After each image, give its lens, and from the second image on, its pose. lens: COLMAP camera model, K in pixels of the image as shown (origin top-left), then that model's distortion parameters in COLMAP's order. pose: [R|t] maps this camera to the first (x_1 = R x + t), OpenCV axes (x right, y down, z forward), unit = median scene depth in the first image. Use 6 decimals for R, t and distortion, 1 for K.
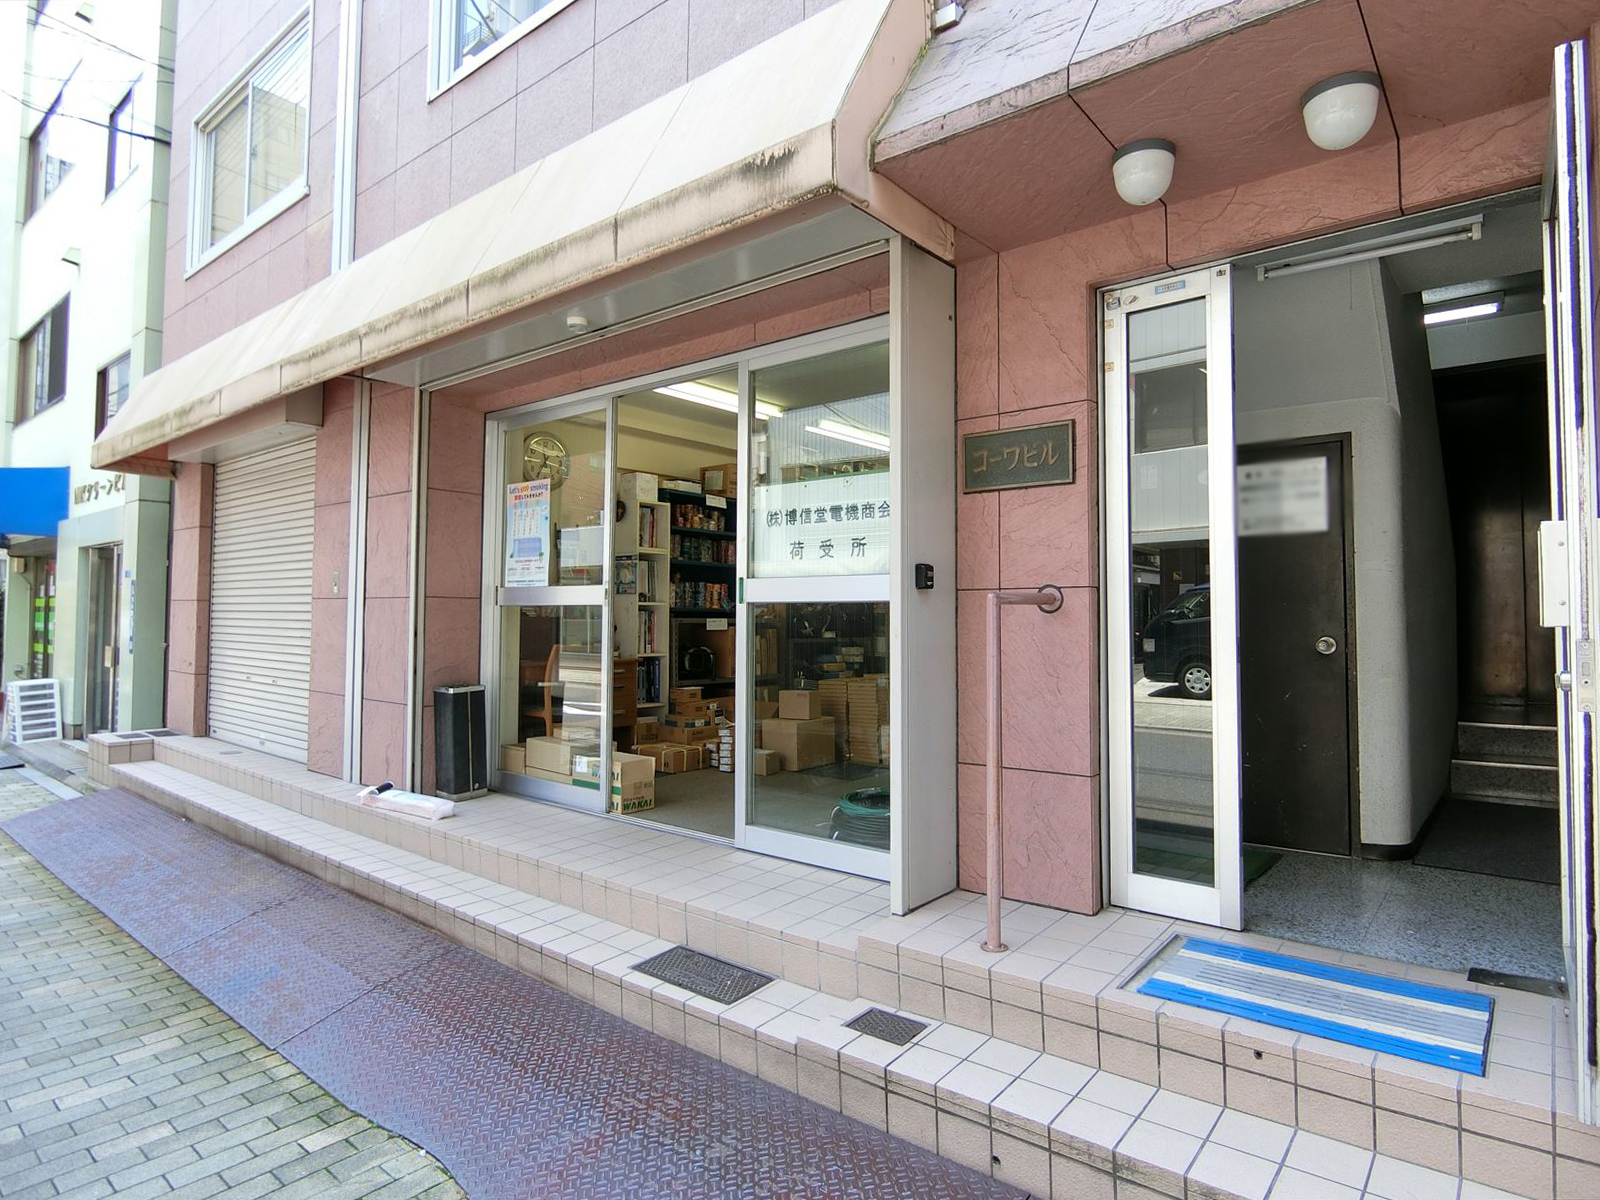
lens RADIAL K [[902.8, 0, 802.4], [0, 902.8, 589.7], [0, 0, 1]] dist [-0.014065, -0.001132]
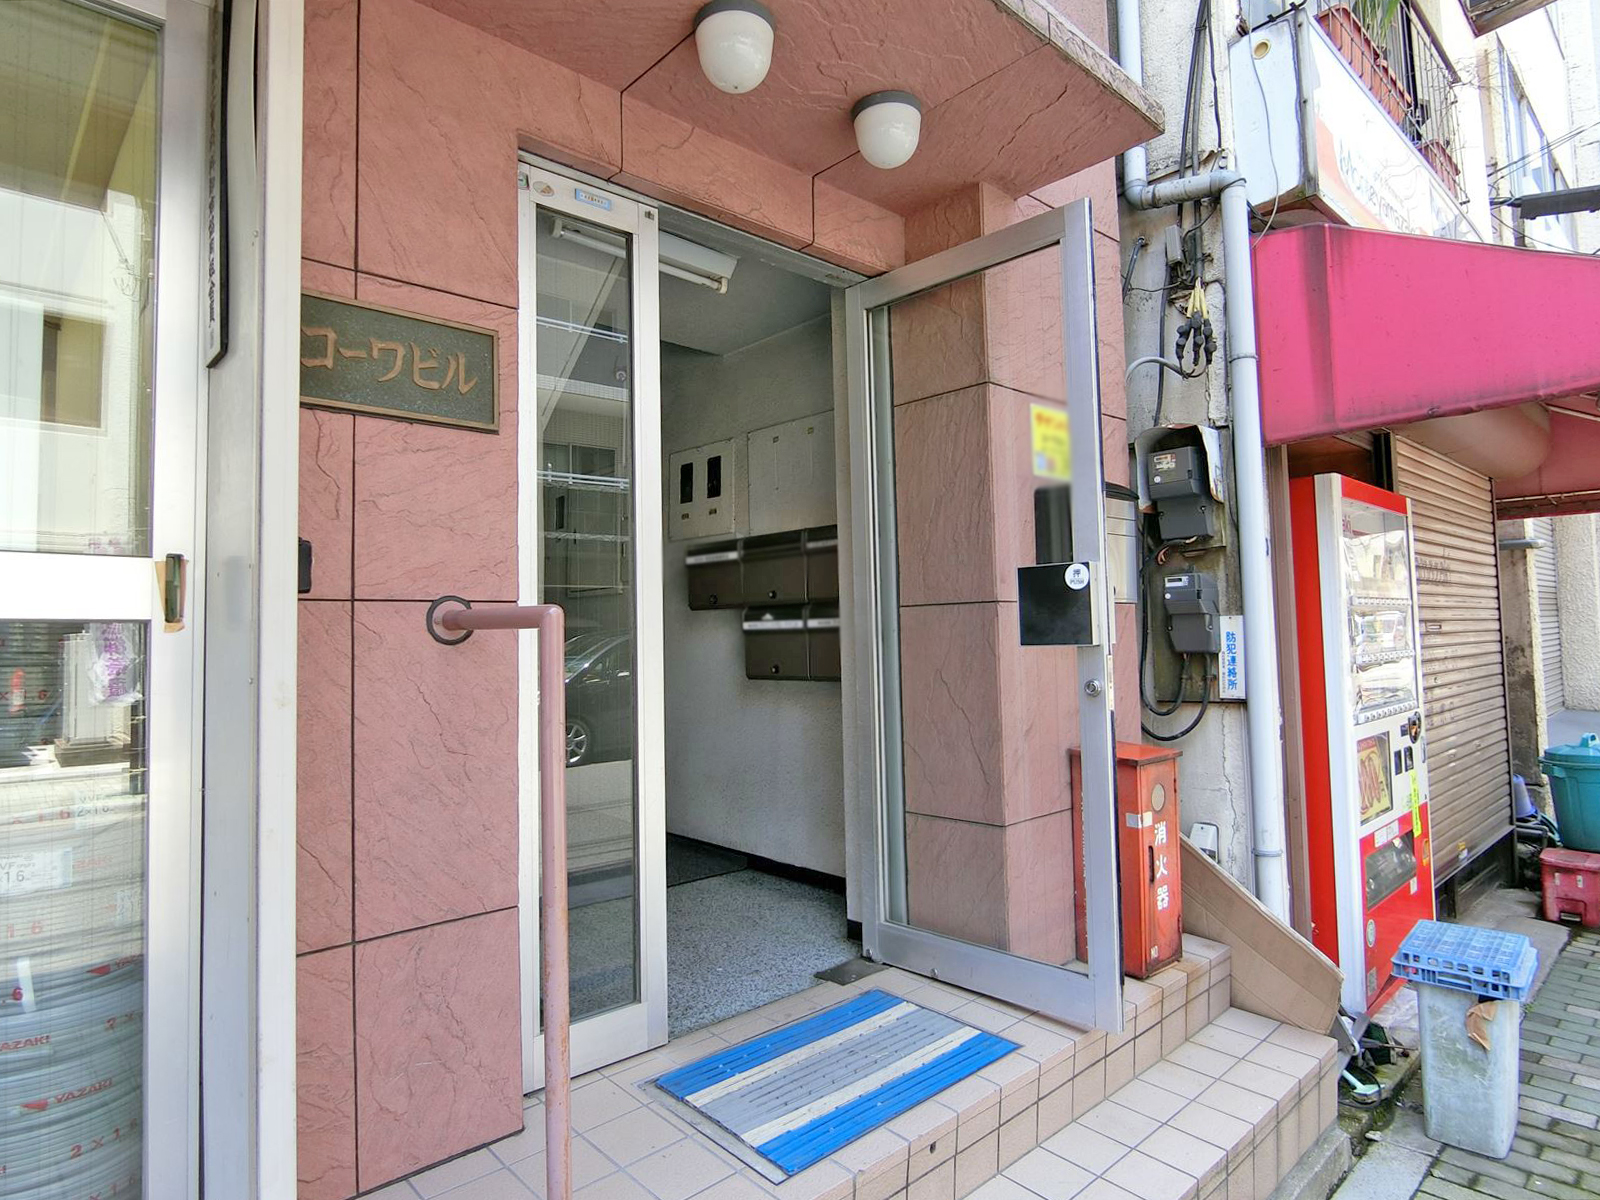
lens RADIAL K [[902.8, 0, 808.5], [0, 902.8, 610.2], [0, 0, 1]] dist [-0.014065, -0.001132]
pose [[0.158478, 0.039641, 0.986566, -0.287140], [-0.000828, 0.999199, -0.040015, 0.029292], [-0.987362, 0.005525, 0.158384, 0.741676]]
